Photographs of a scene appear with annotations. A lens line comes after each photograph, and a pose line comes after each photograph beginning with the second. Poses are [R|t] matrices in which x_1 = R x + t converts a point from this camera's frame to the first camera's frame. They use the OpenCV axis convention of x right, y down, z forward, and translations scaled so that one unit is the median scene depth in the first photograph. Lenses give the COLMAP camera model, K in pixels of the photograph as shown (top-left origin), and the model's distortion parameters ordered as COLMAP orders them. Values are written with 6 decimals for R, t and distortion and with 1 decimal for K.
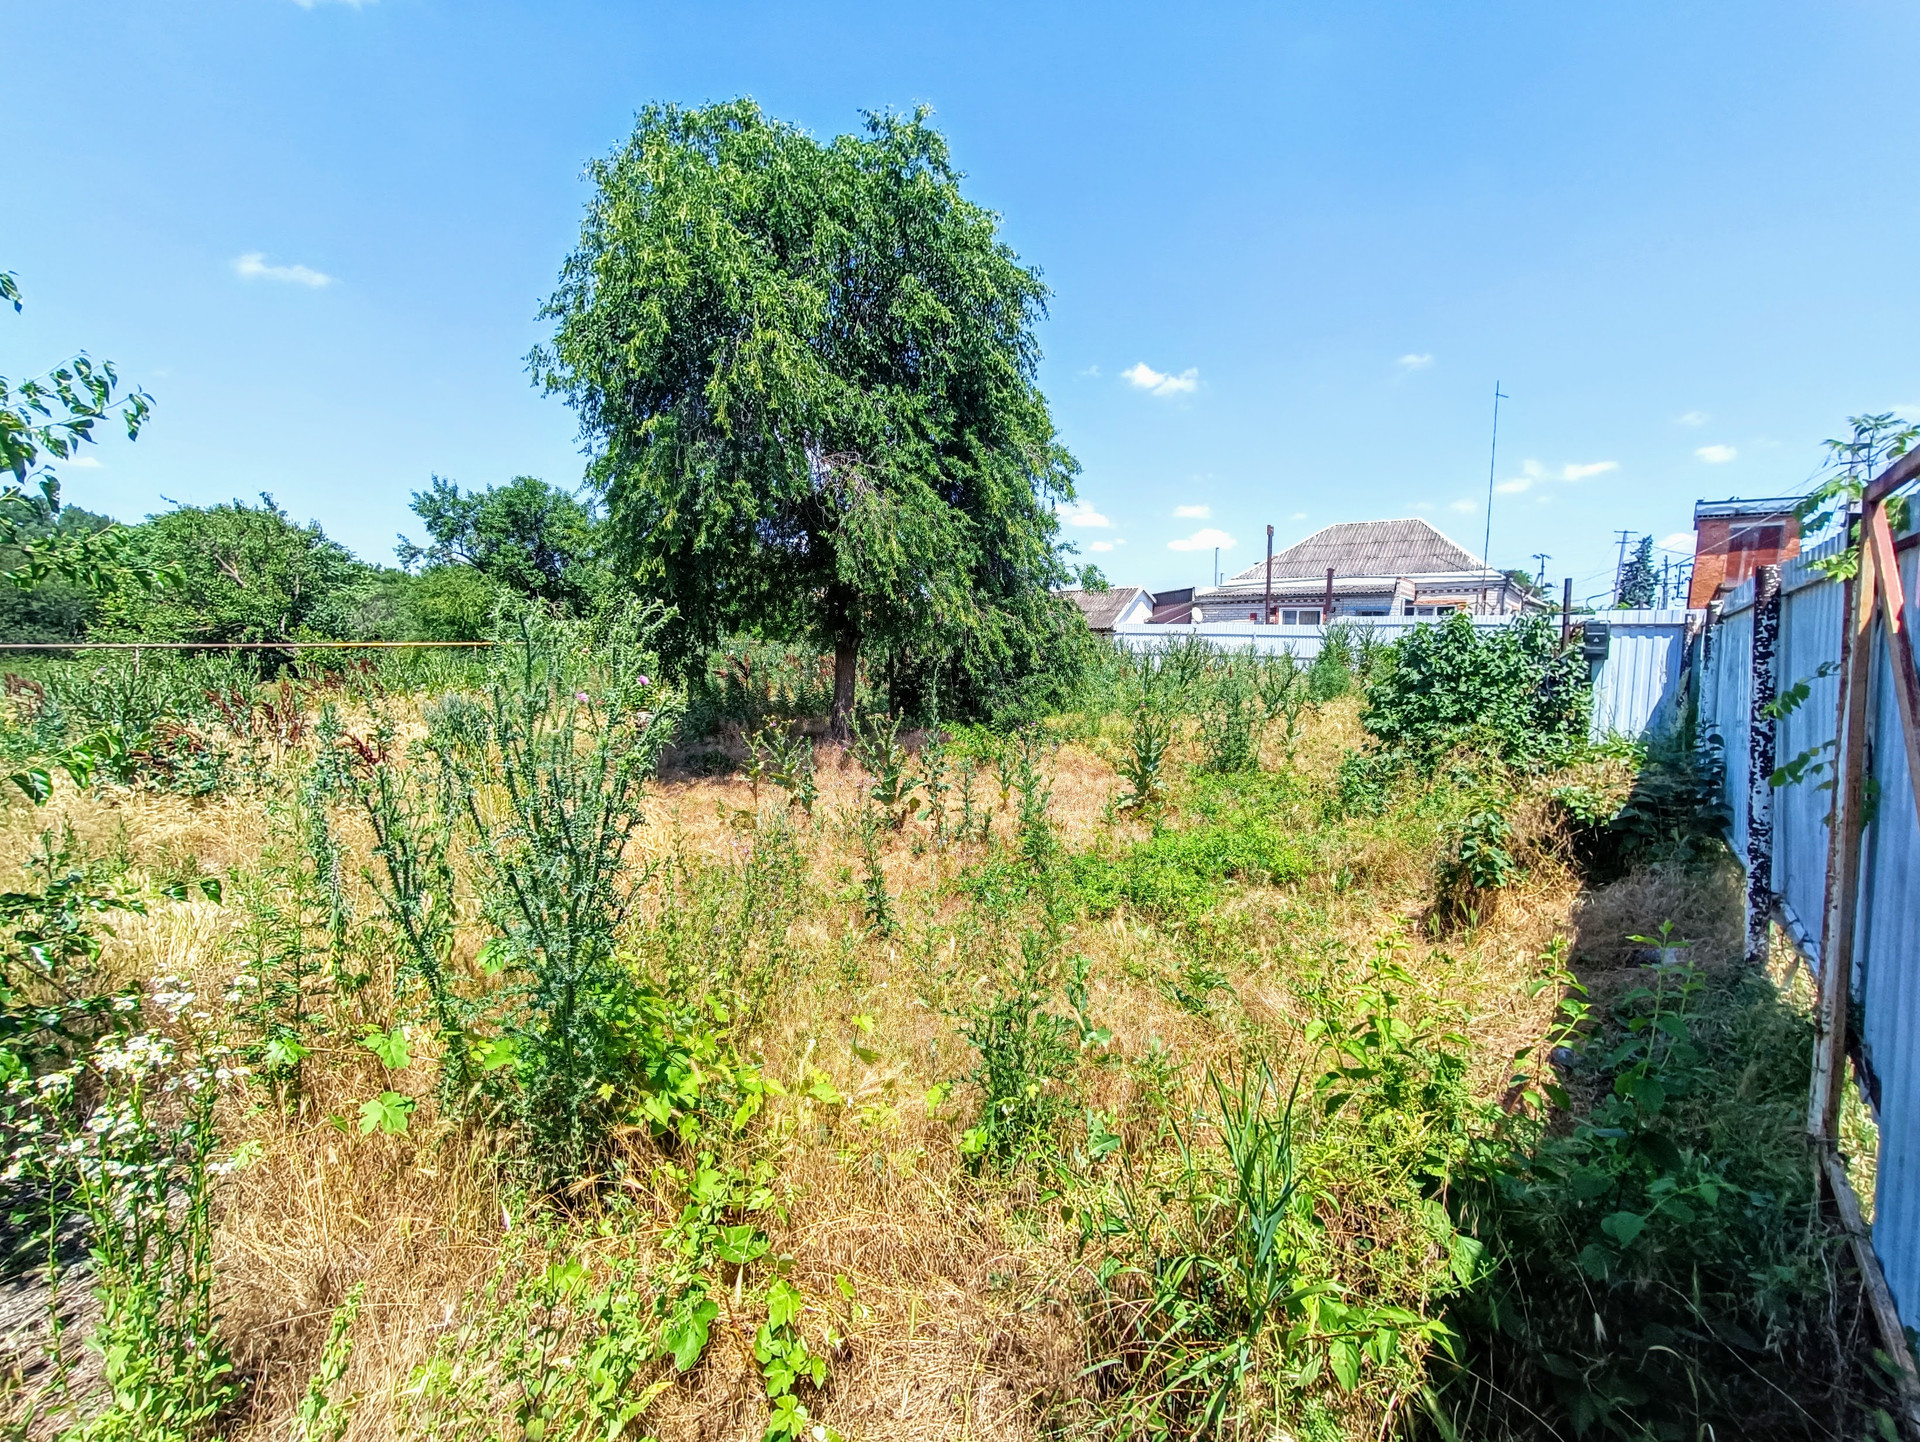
lens RADIAL K [[862.6, 0, 954.6], [0, 862.6, 729.5], [0, 0, 1]] dist [-0.011706, 0.001324]
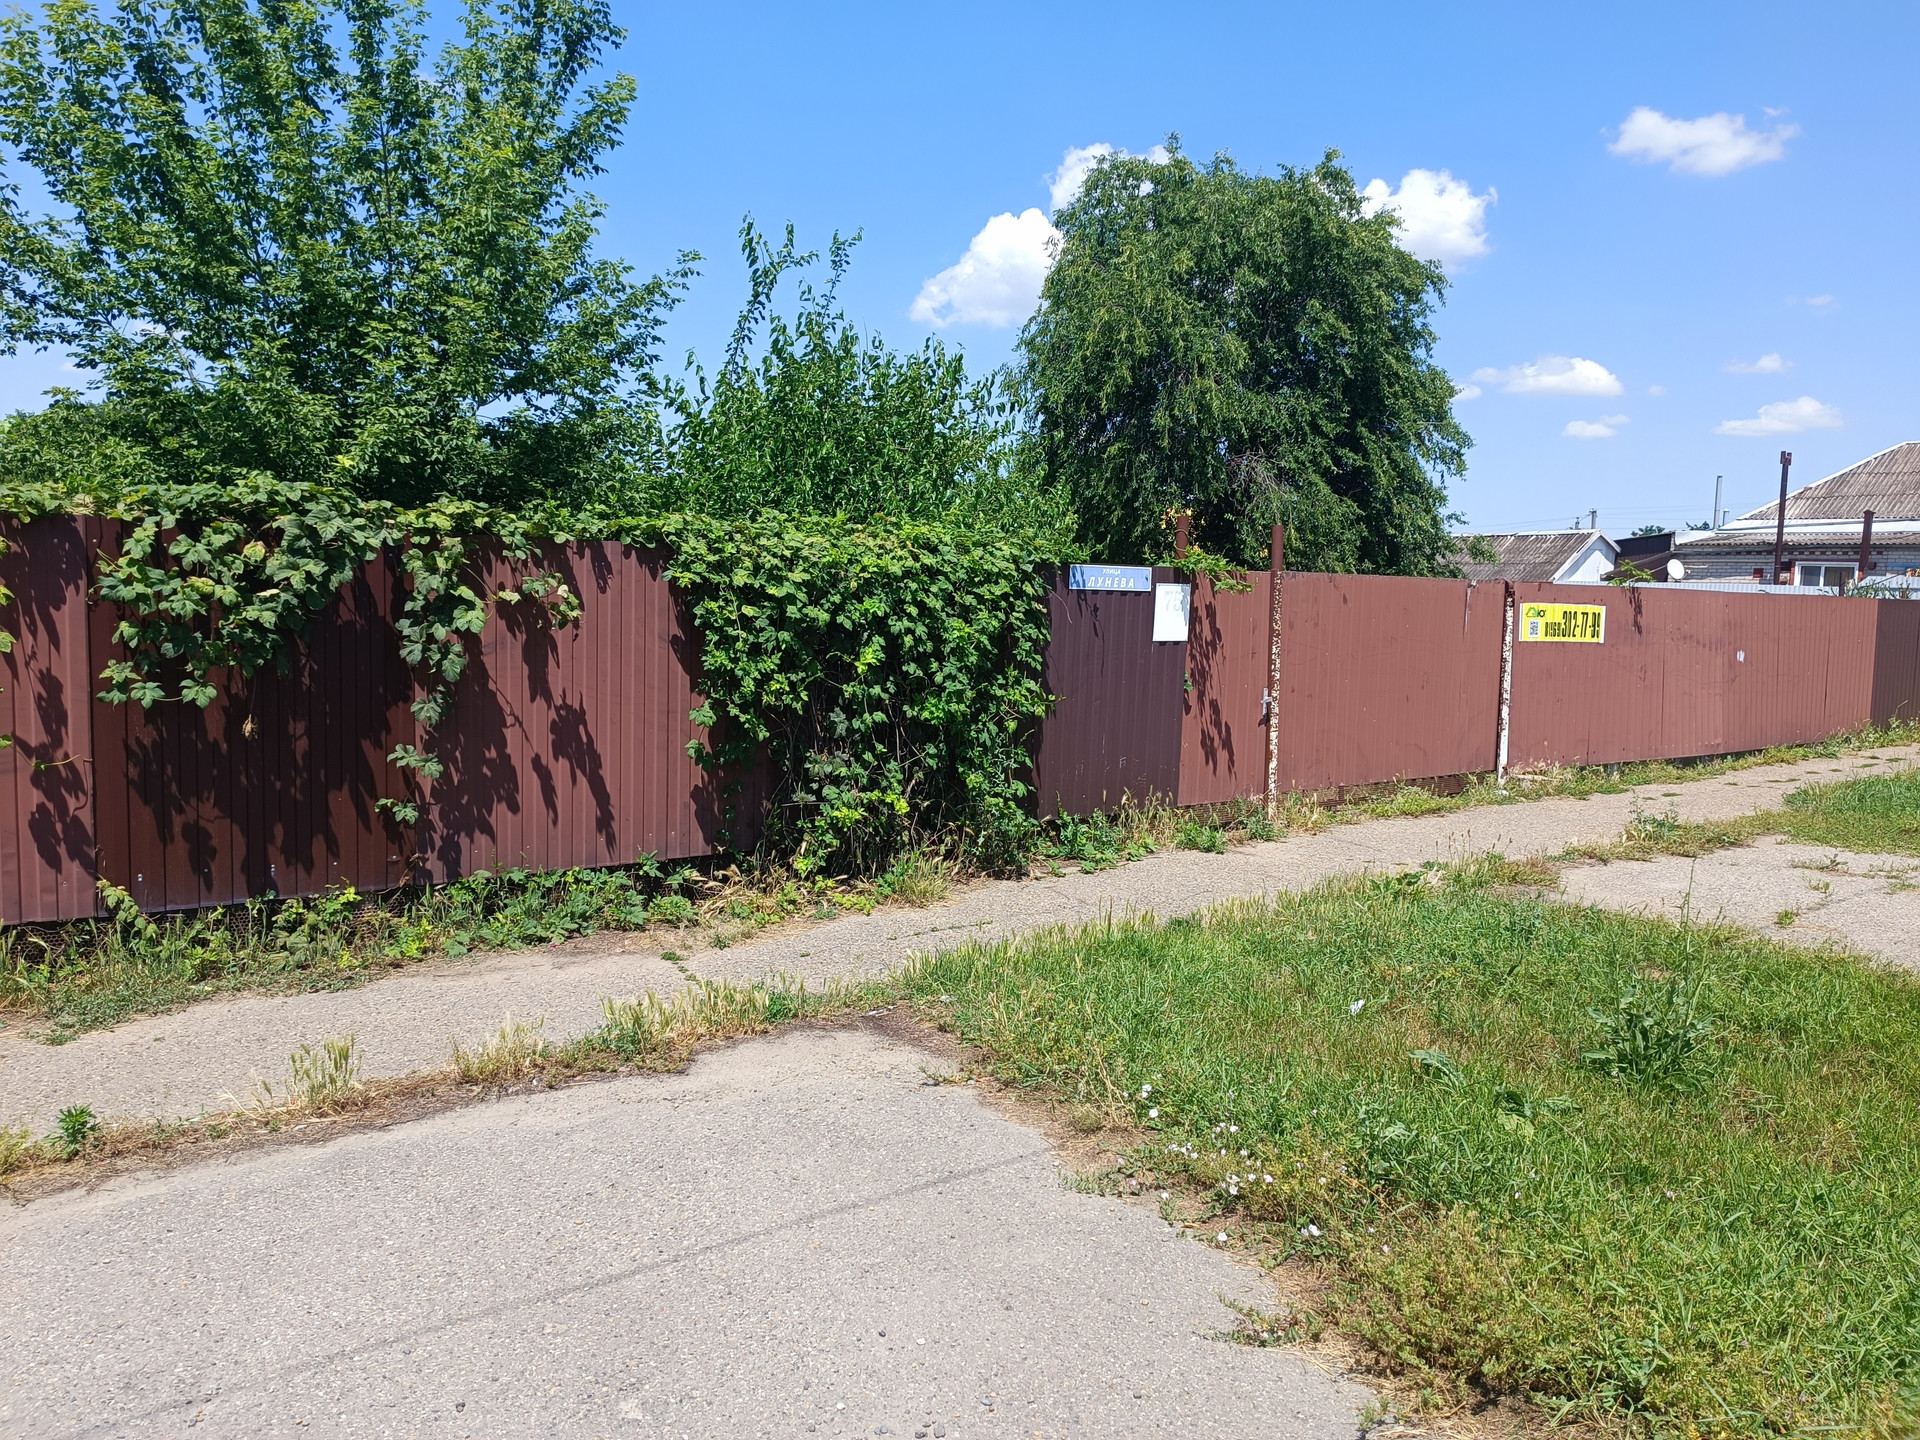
lens RADIAL K [[1367.2, 0, 938.7], [0, 1367.2, 715.0], [0, 0, 1]] dist [0.065120, -0.085463]
pose [[0.961603, 0.043936, -0.270906, -0.008426], [-0.046187, 0.998931, -0.001939, 0.060487], [0.270531, 0.014377, 0.962604, -0.785057]]
